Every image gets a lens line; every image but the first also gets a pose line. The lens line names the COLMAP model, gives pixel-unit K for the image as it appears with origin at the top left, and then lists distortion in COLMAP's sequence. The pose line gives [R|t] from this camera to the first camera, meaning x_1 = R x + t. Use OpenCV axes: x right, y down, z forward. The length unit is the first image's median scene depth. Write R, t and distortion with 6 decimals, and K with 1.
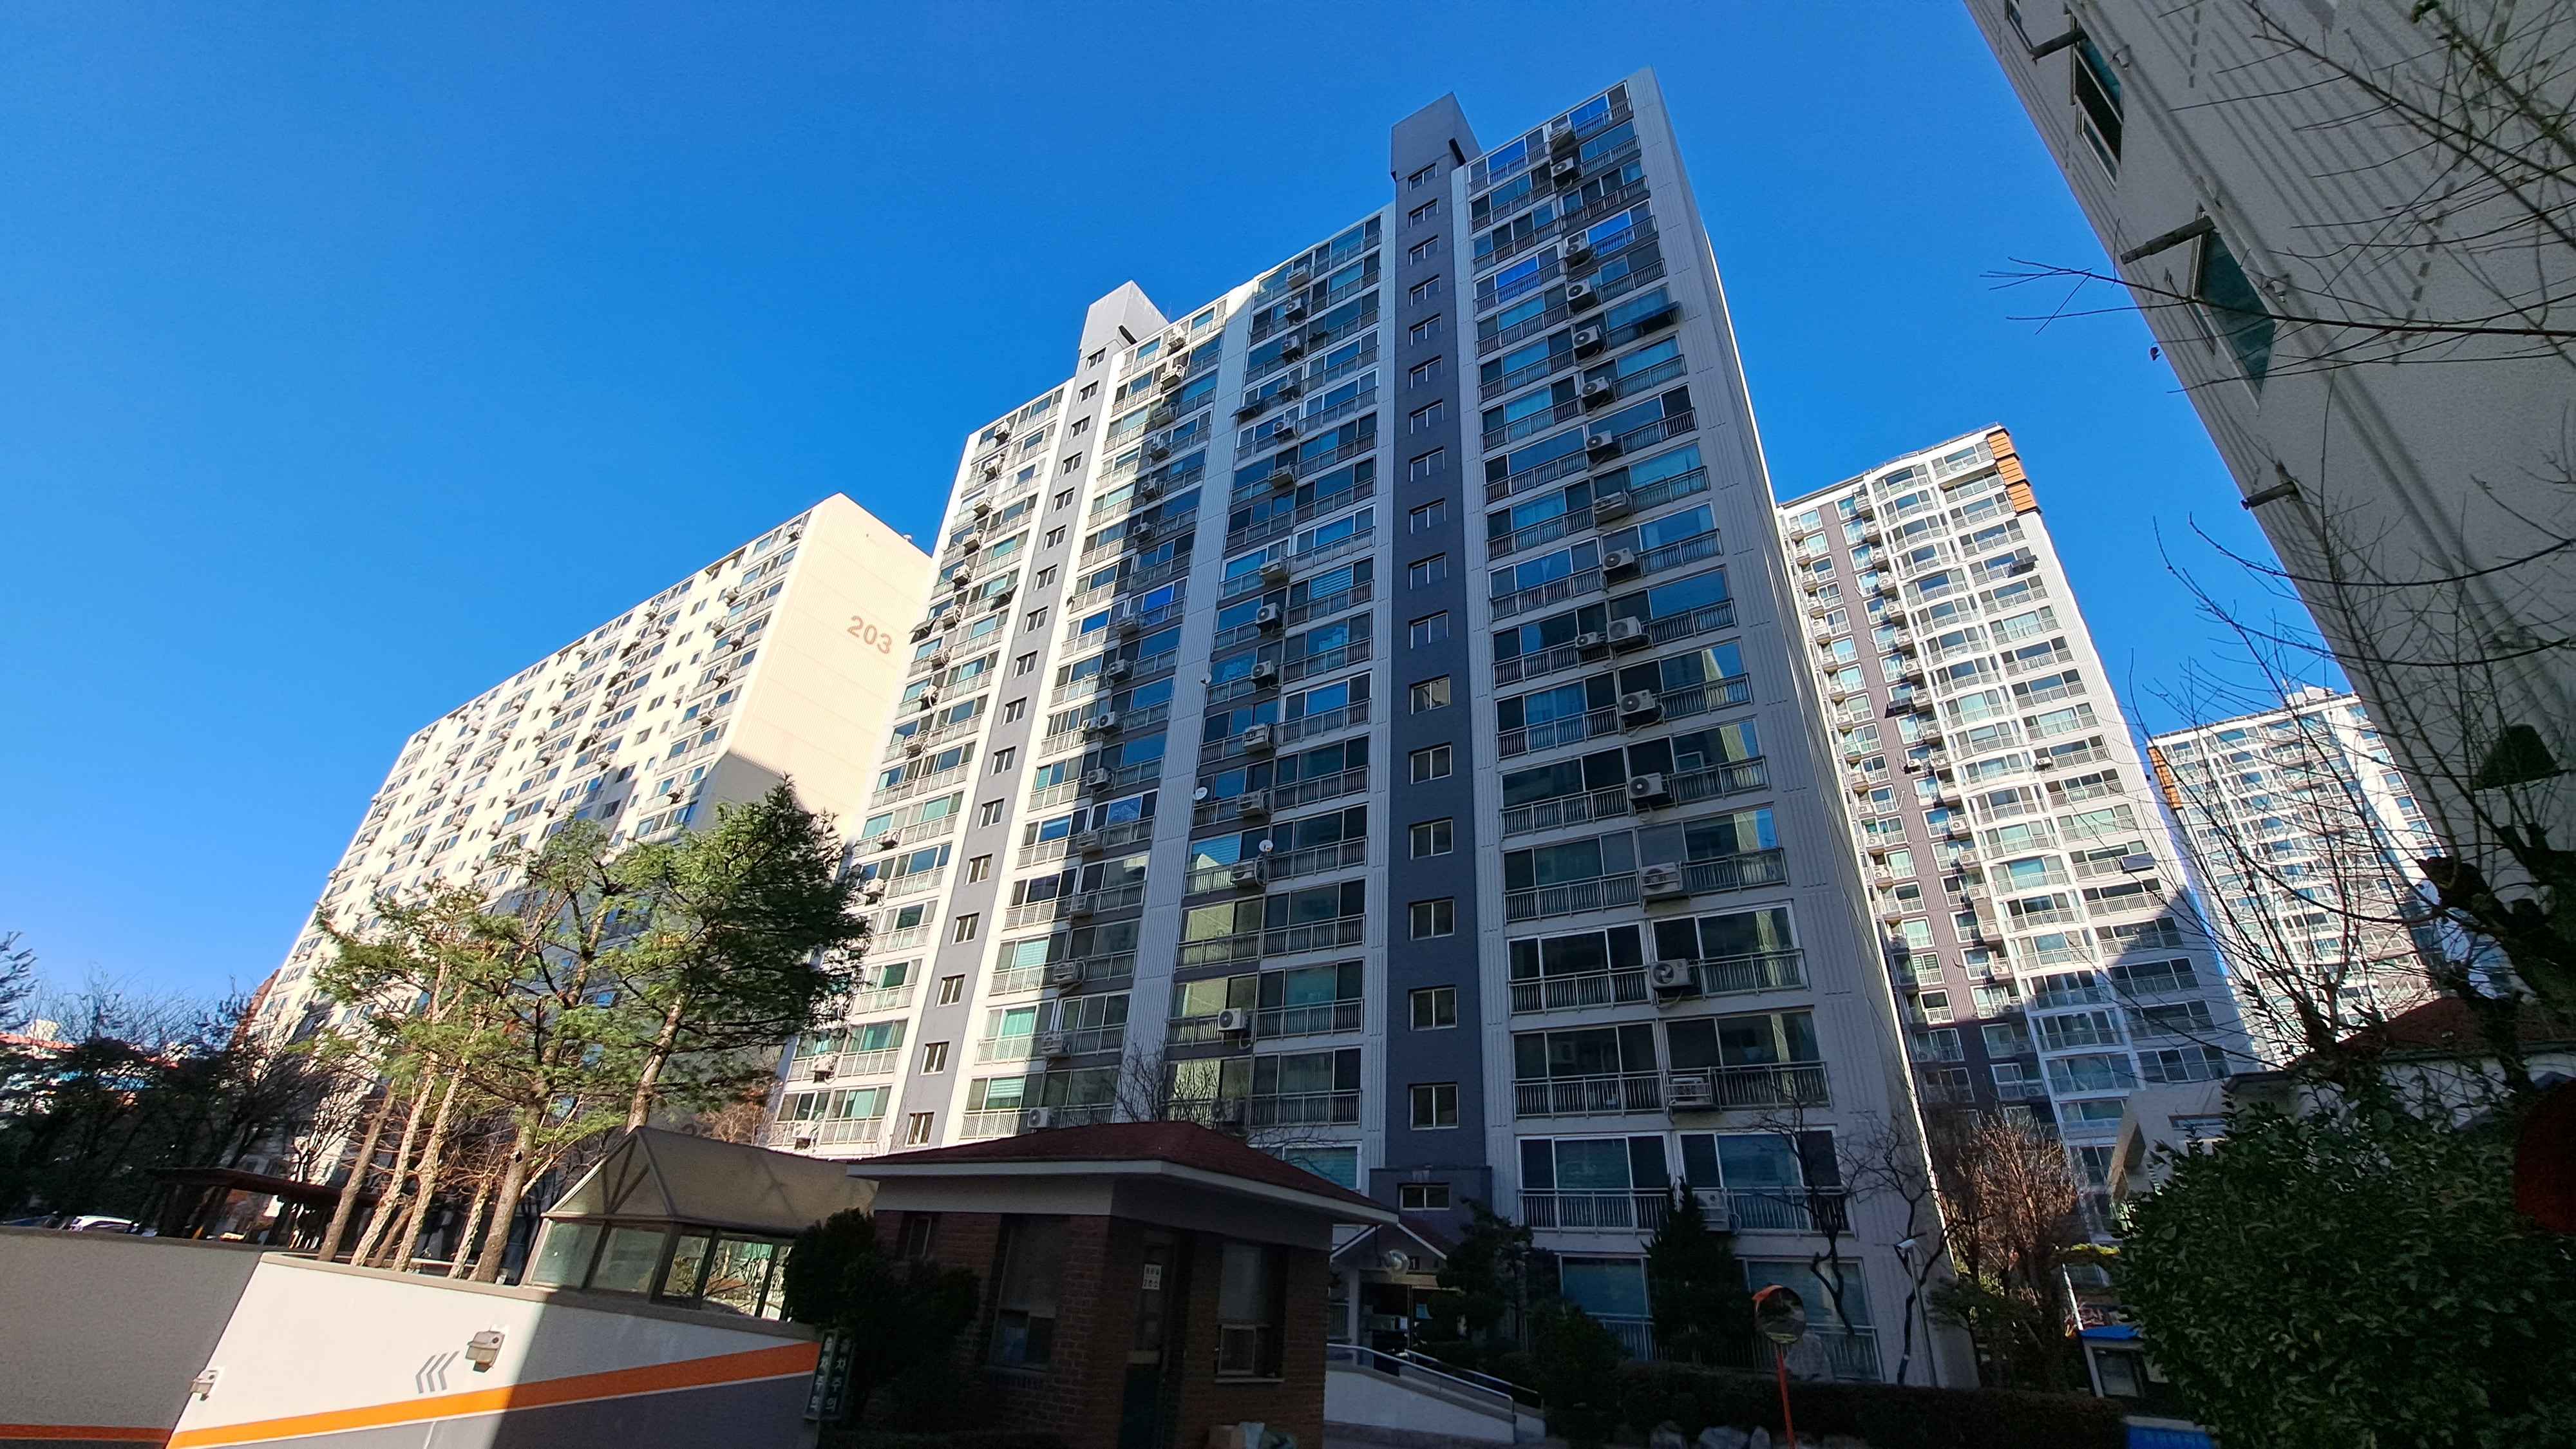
lens RADIAL K [[1005.1, 0, 1283.4], [0, 1005.1, 731.6], [0, 0, 1]] dist [-0.024649, -0.000104]
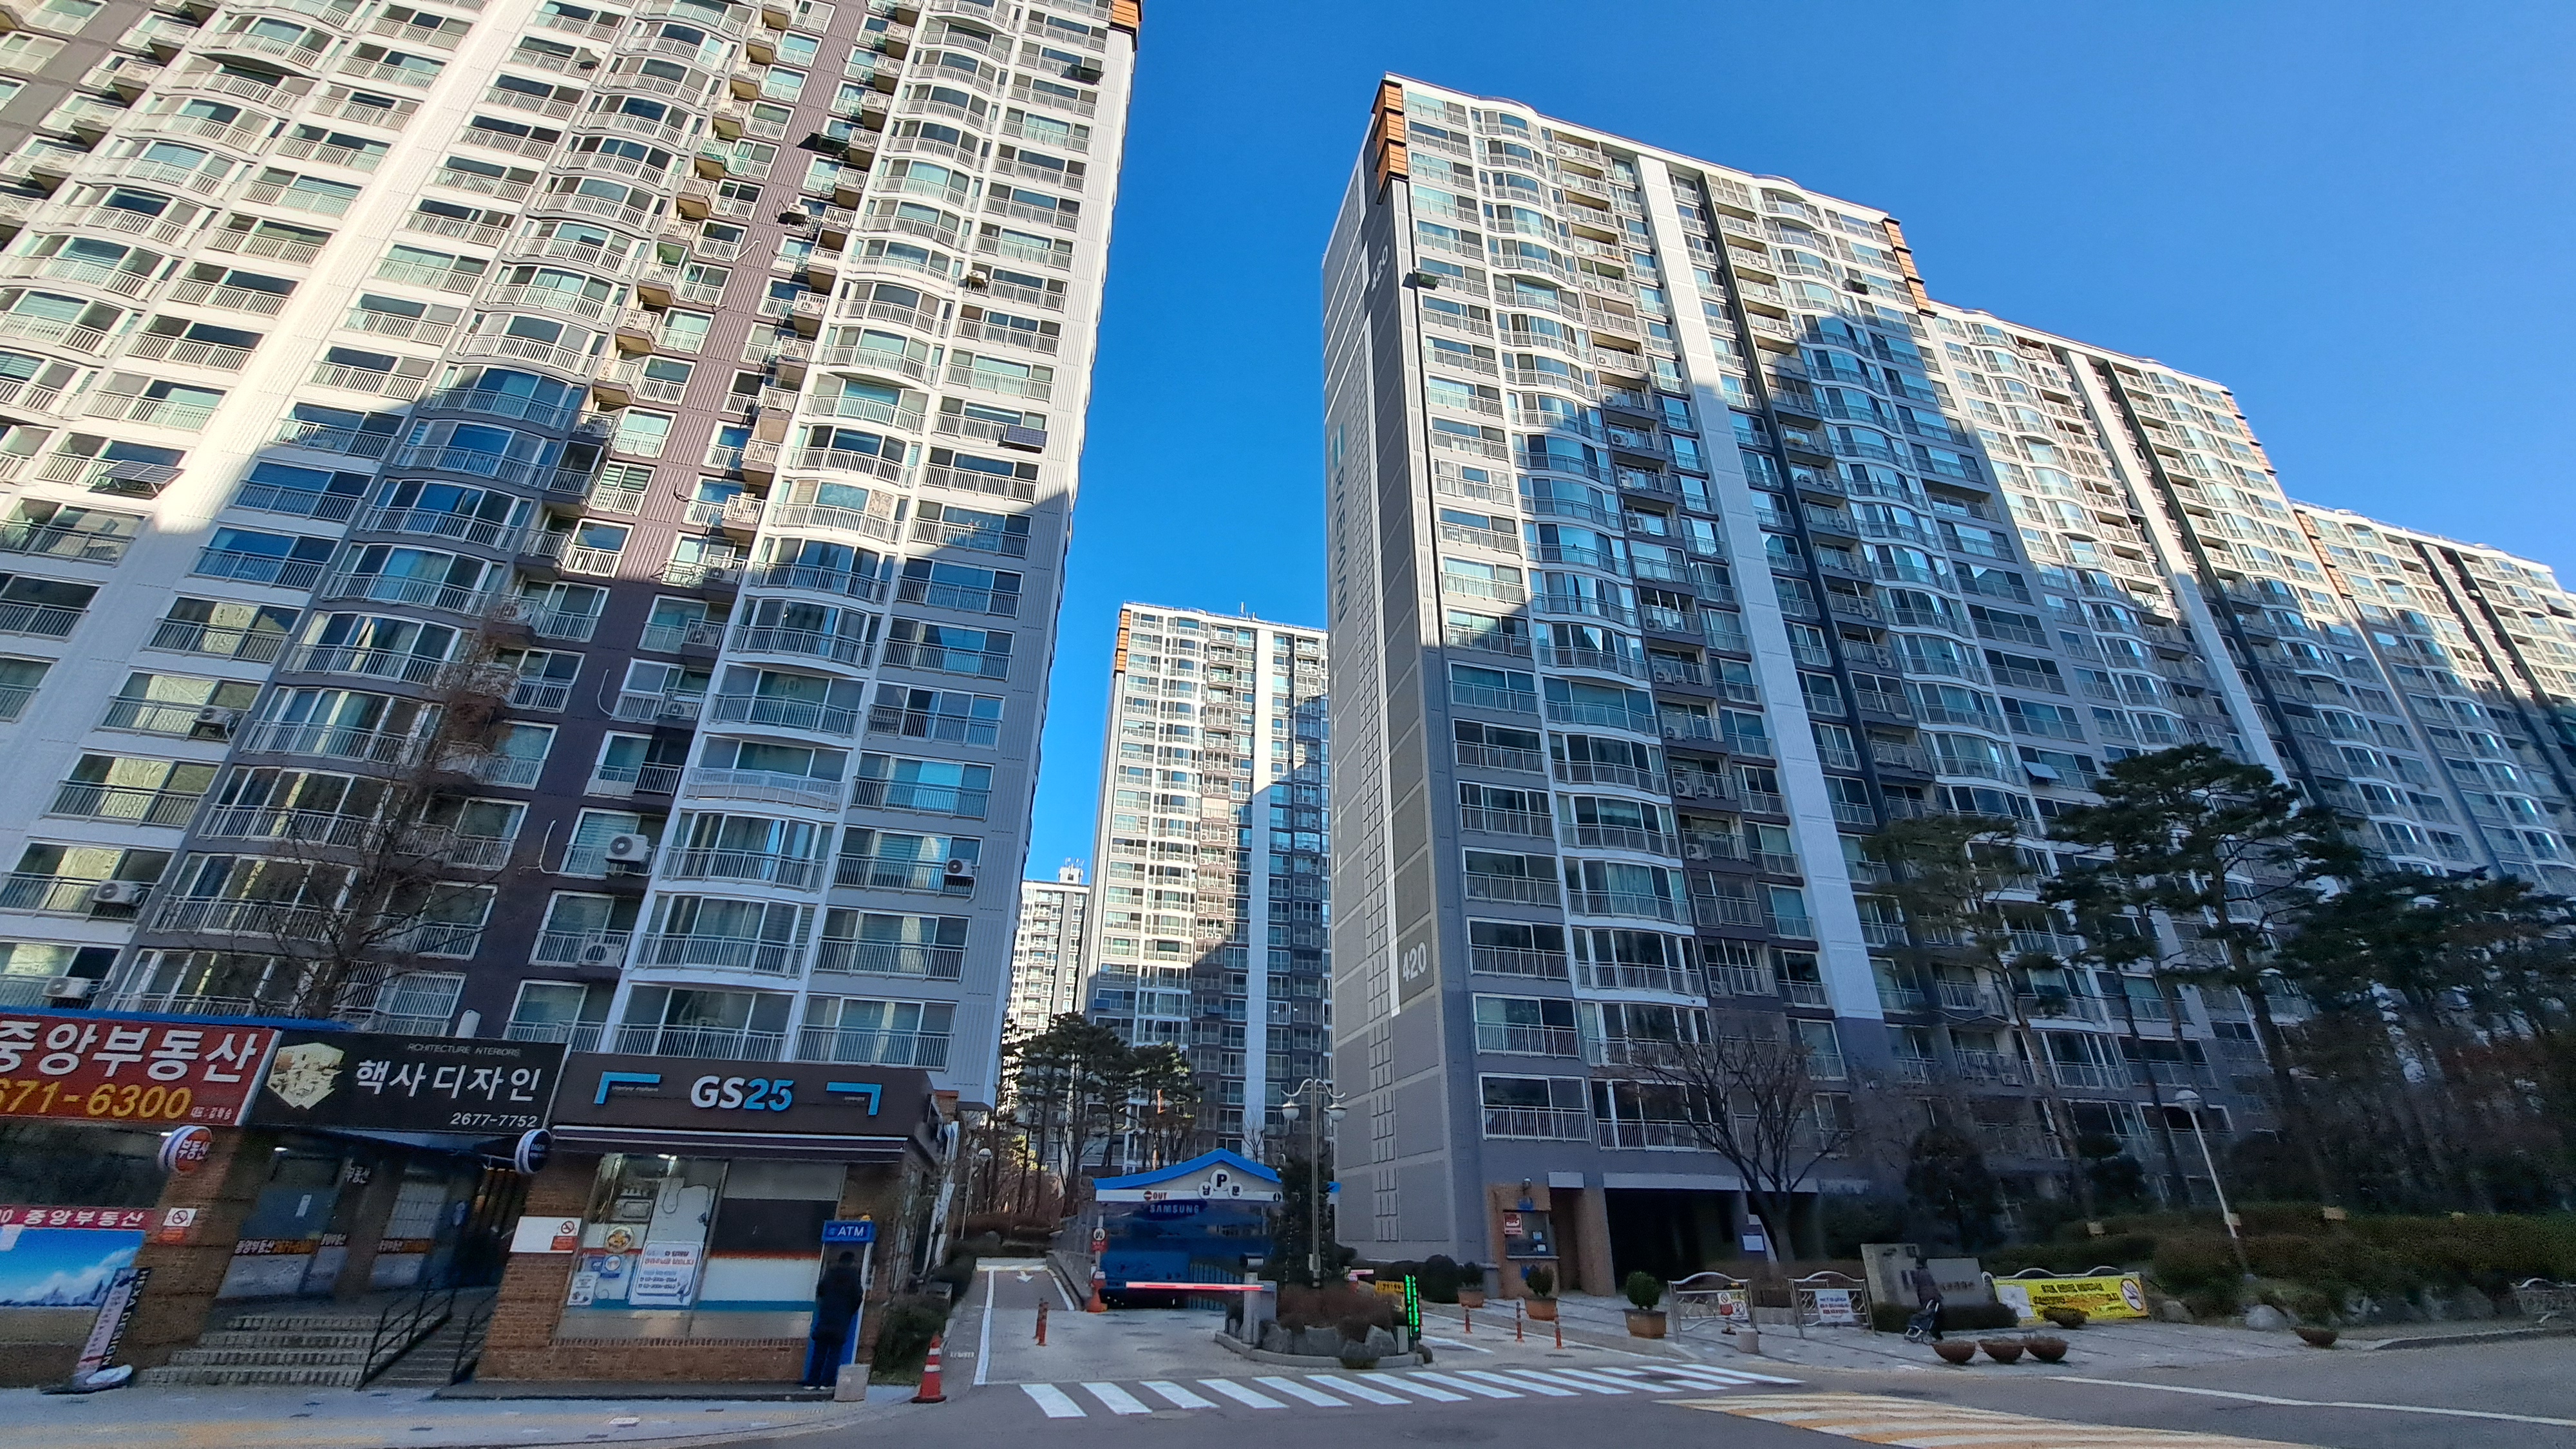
lens RADIAL K [[1005.1, 0, 1283.4], [0, 1005.1, 731.6], [0, 0, 1]] dist [-0.024649, -0.000104]
pose [[0.590443, 0.312078, 0.744301, 0.513669], [-0.376868, 0.922109, -0.087668, 0.273637], [-0.713686, -0.228740, 0.662066, 0.398170]]
